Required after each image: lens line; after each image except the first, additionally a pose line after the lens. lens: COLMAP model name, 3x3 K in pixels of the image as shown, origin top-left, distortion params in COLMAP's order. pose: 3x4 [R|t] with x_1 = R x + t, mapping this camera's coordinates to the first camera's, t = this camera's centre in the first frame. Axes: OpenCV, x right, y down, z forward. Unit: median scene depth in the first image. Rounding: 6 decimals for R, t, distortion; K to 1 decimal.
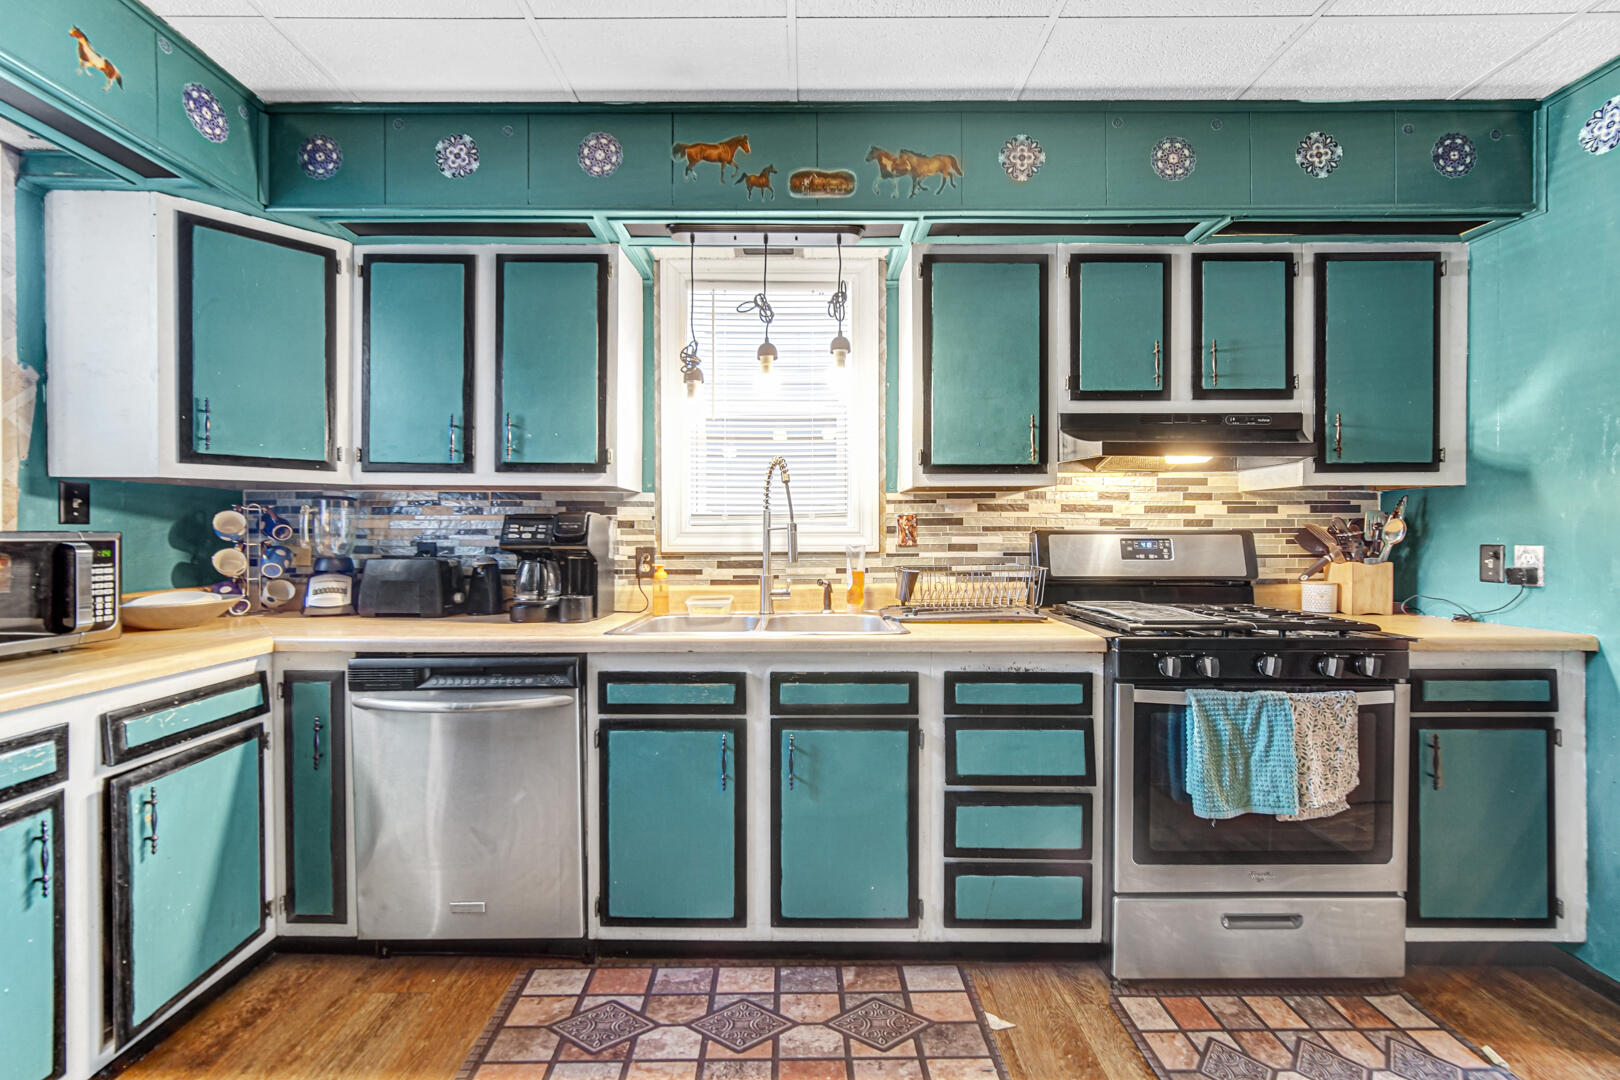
lens RADIAL K [[643.7, 0, 802.6], [0, 643.7, 538.9], [0, 0, 1]] dist [-0.004325, 0.001205]
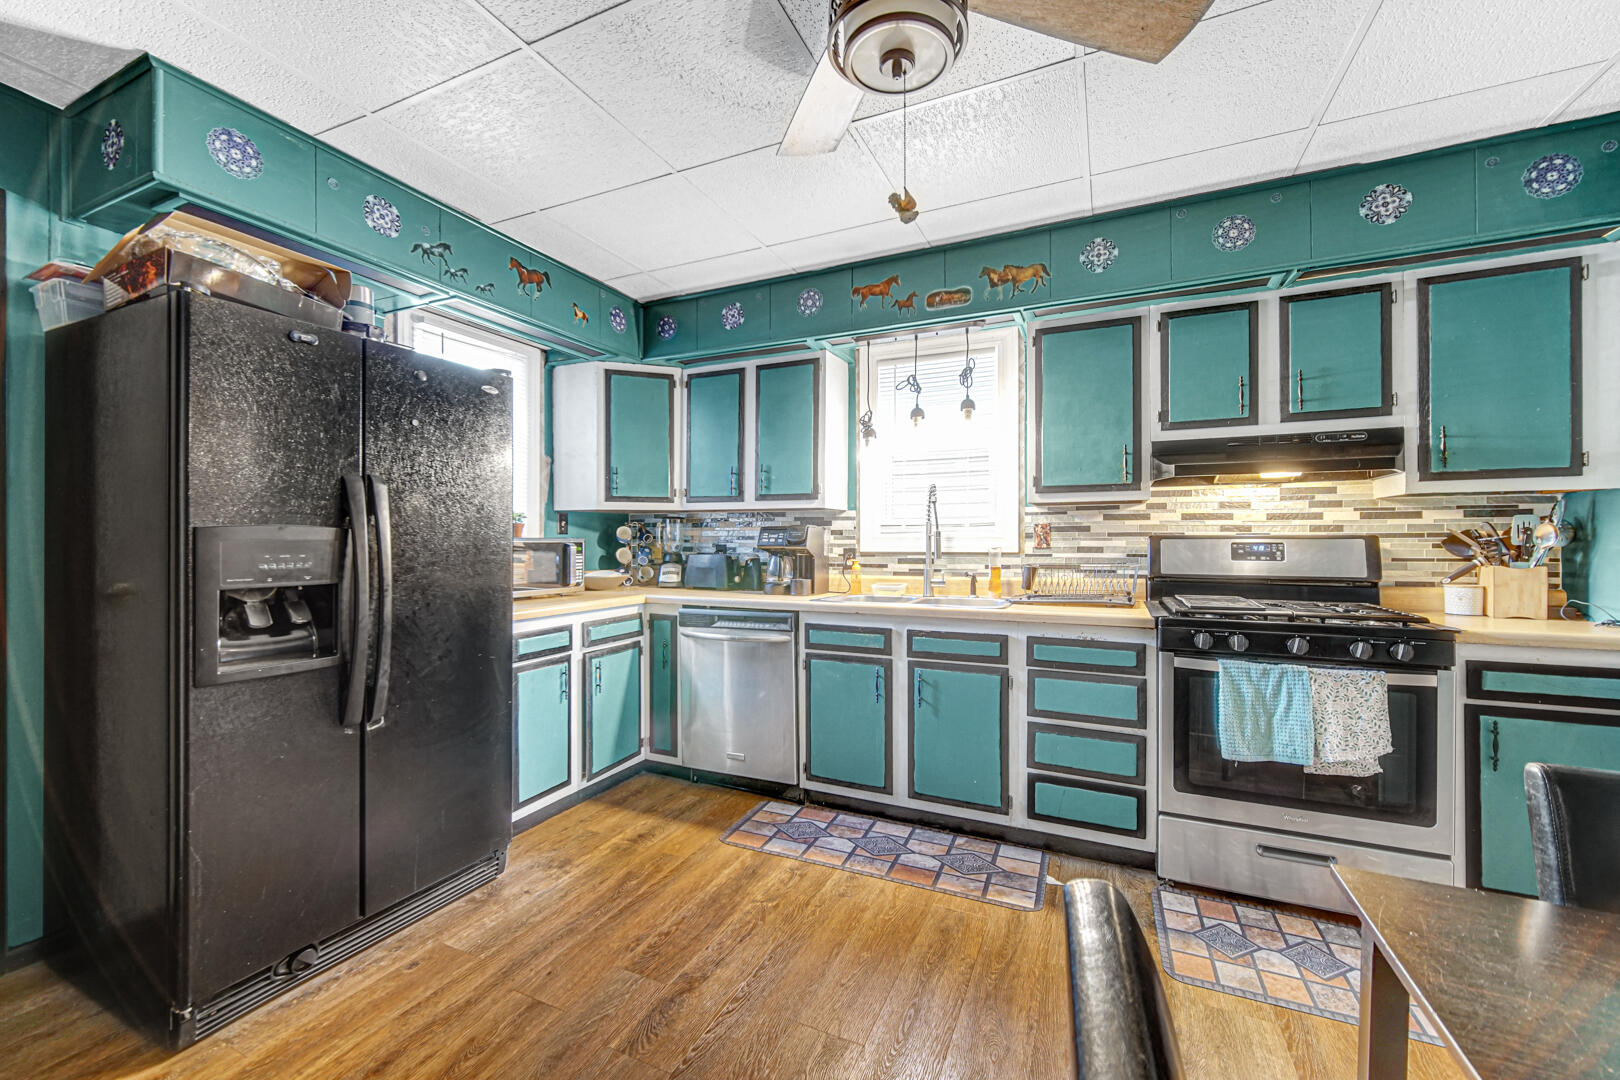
lens RADIAL K [[643.7, 0, 798.7], [0, 643.7, 541.8], [0, 0, 1]] dist [-0.004325, 0.001205]
pose [[0.904493, 0.000598, -0.426487, 0.346021], [-0.002834, 0.999985, -0.004608, 0.006909], [0.426478, 0.005377, 0.904482, -0.461538]]
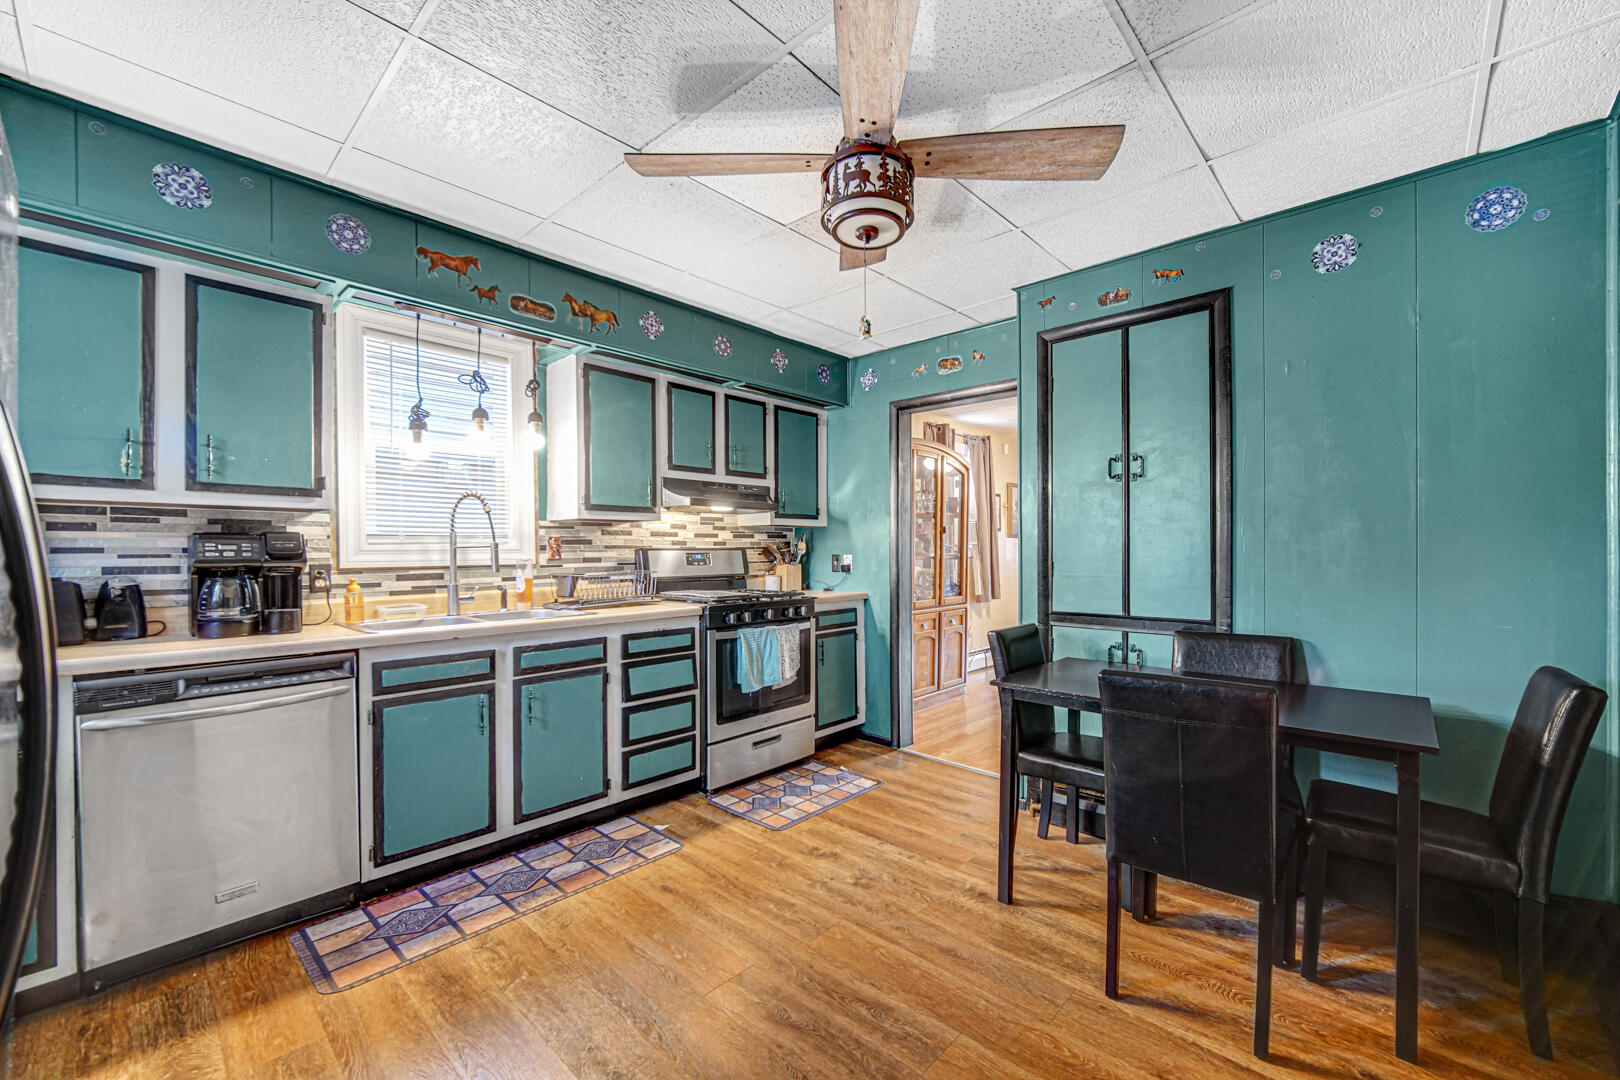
lens RADIAL K [[643.7, 0, 801.3], [0, 643.7, 557.0], [0, 0, 1]] dist [-0.004325, 0.001205]
pose [[0.688465, -0.011281, 0.725181, -0.608943], [0.009475, 0.999934, 0.006560, 0.001974], [-0.725207, 0.002355, 0.688527, -0.430138]]
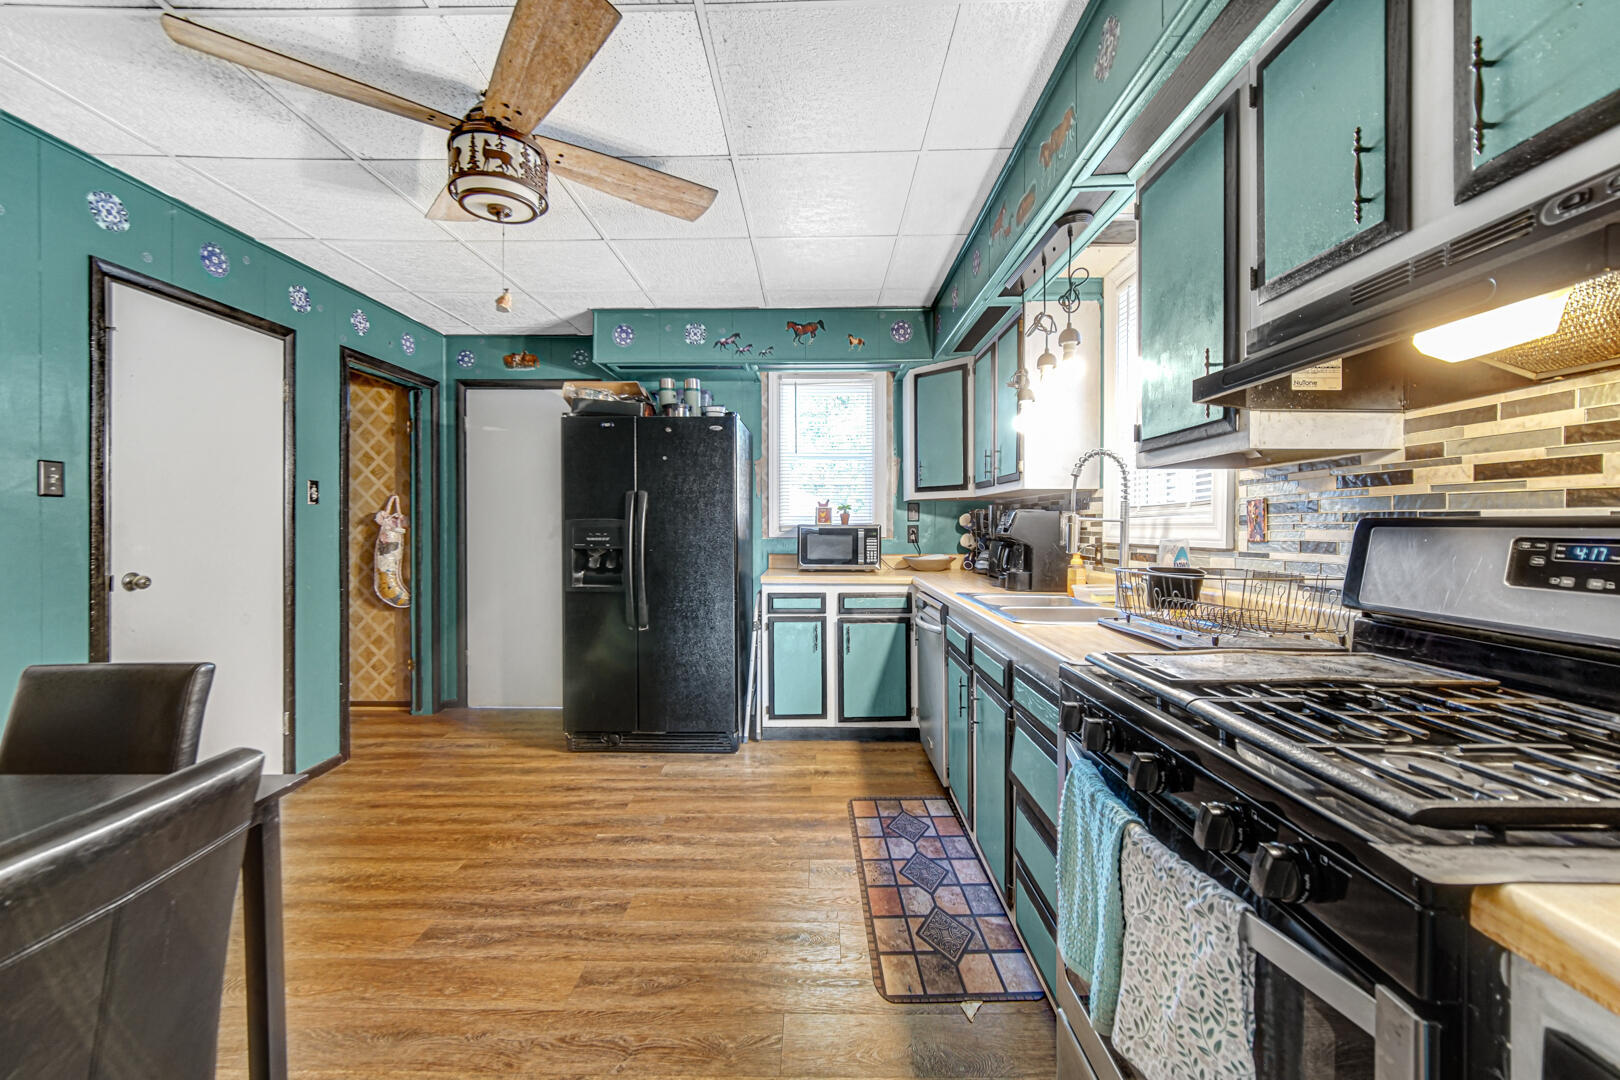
lens RADIAL K [[643.7, 0, 806.0], [0, 643.7, 527.1], [0, 0, 1]] dist [-0.004325, 0.001205]
pose [[-0.011667, 0.002576, -0.999929, 1.137343], [-0.008156, 0.999963, 0.002671, -0.005260], [0.999899, 0.008186, -0.011646, 0.643991]]
